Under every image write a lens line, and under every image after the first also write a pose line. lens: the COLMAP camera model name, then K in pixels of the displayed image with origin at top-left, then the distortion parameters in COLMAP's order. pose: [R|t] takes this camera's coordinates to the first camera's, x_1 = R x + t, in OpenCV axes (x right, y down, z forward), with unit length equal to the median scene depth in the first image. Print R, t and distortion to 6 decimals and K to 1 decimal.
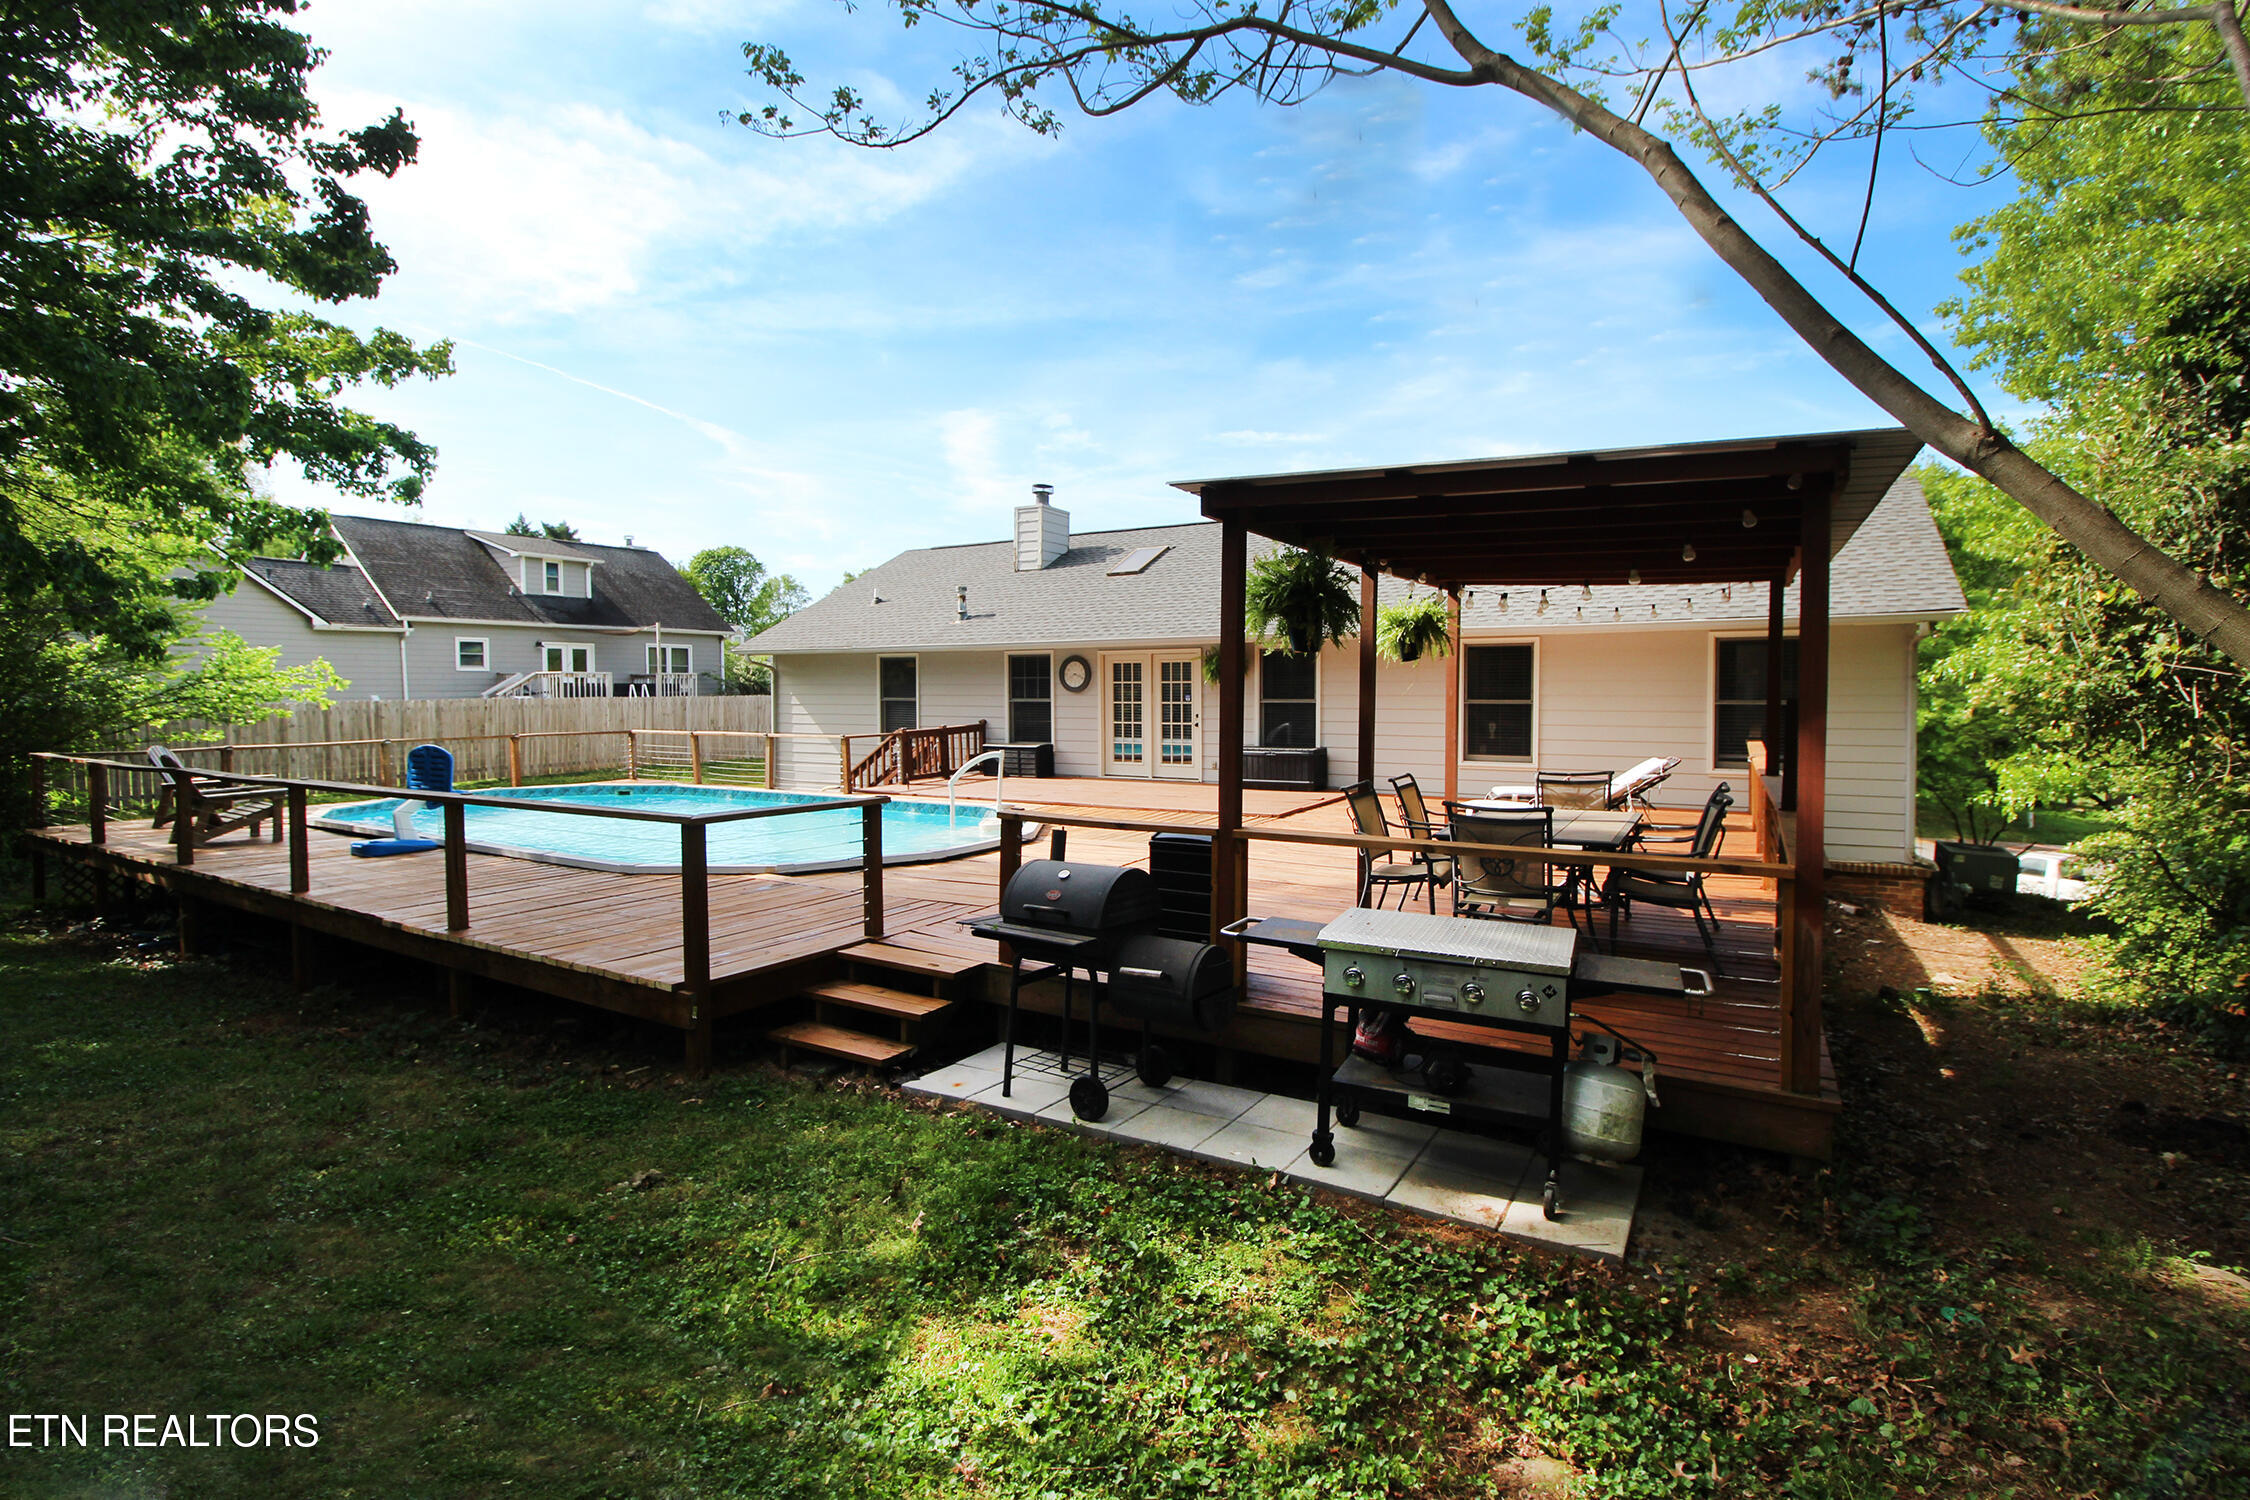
lens RADIAL K [[1031.1, 0, 1139.5], [0, 1031.1, 749.5], [0, 0, 1]] dist [-0.023088, -0.006035]
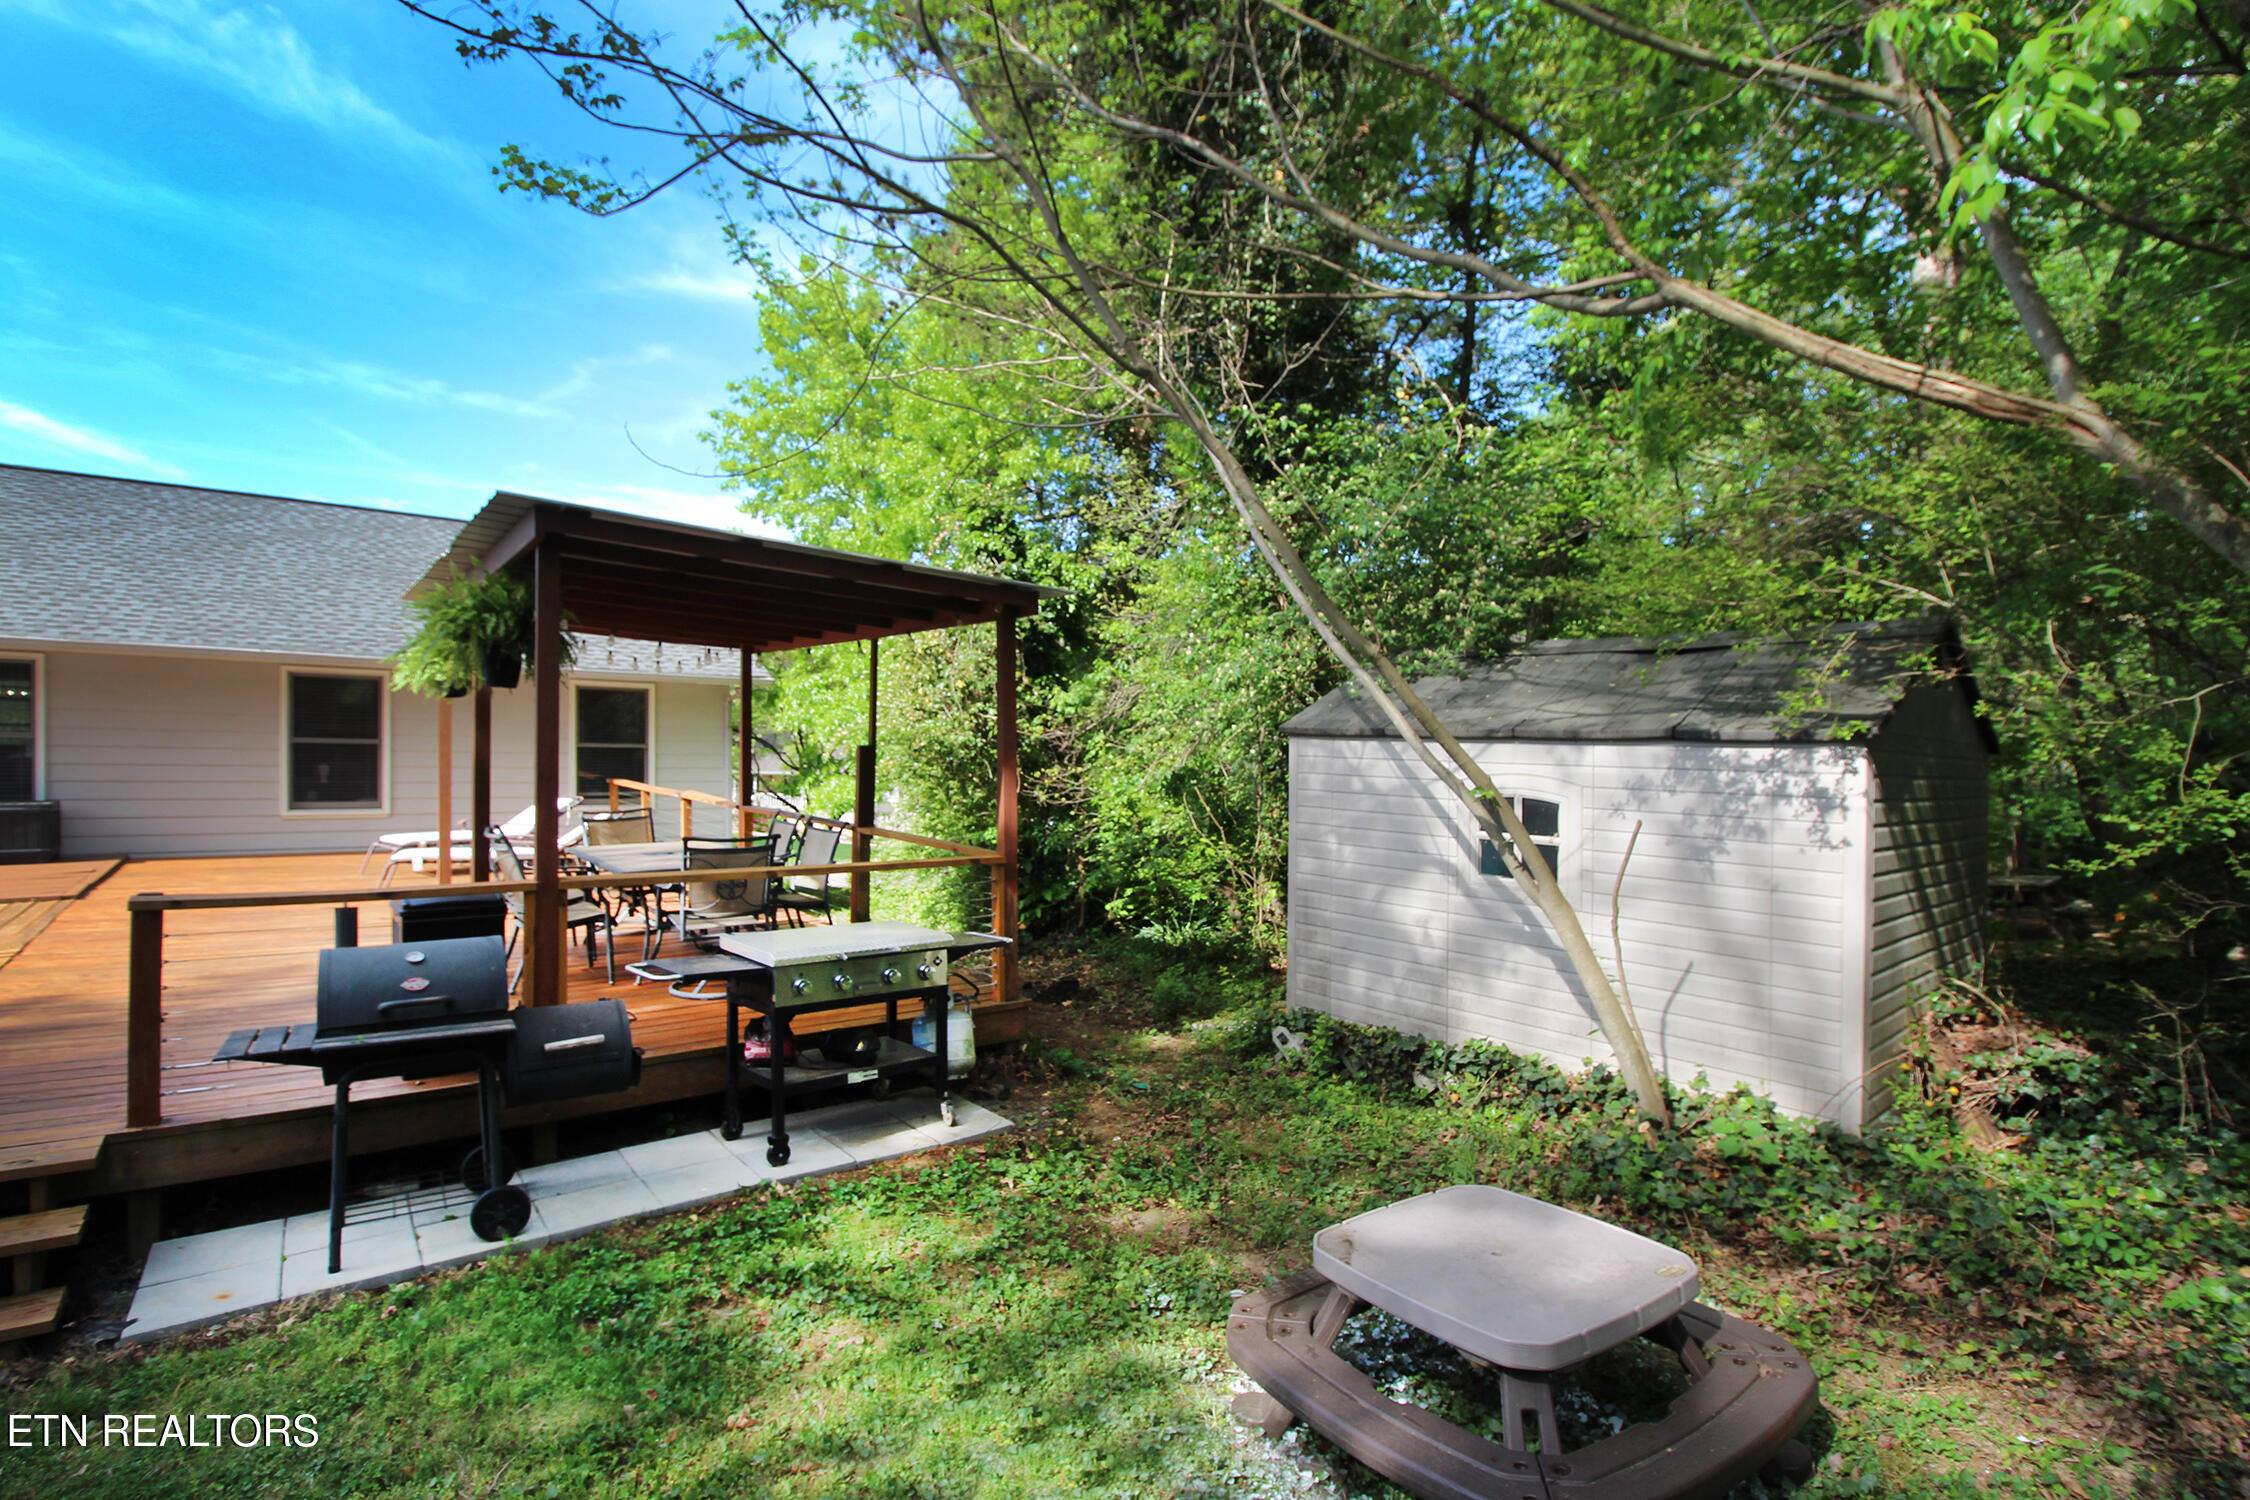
lens RADIAL K [[1031.1, 0, 1080.8], [0, 1031.1, 767.0], [0, 0, 1]] dist [-0.023088, -0.006035]
pose [[0.386137, -0.005620, 0.922424, -0.640448], [0.024638, 0.999688, -0.004223, -0.010964], [-0.922112, 0.024357, 0.386155, 0.234035]]
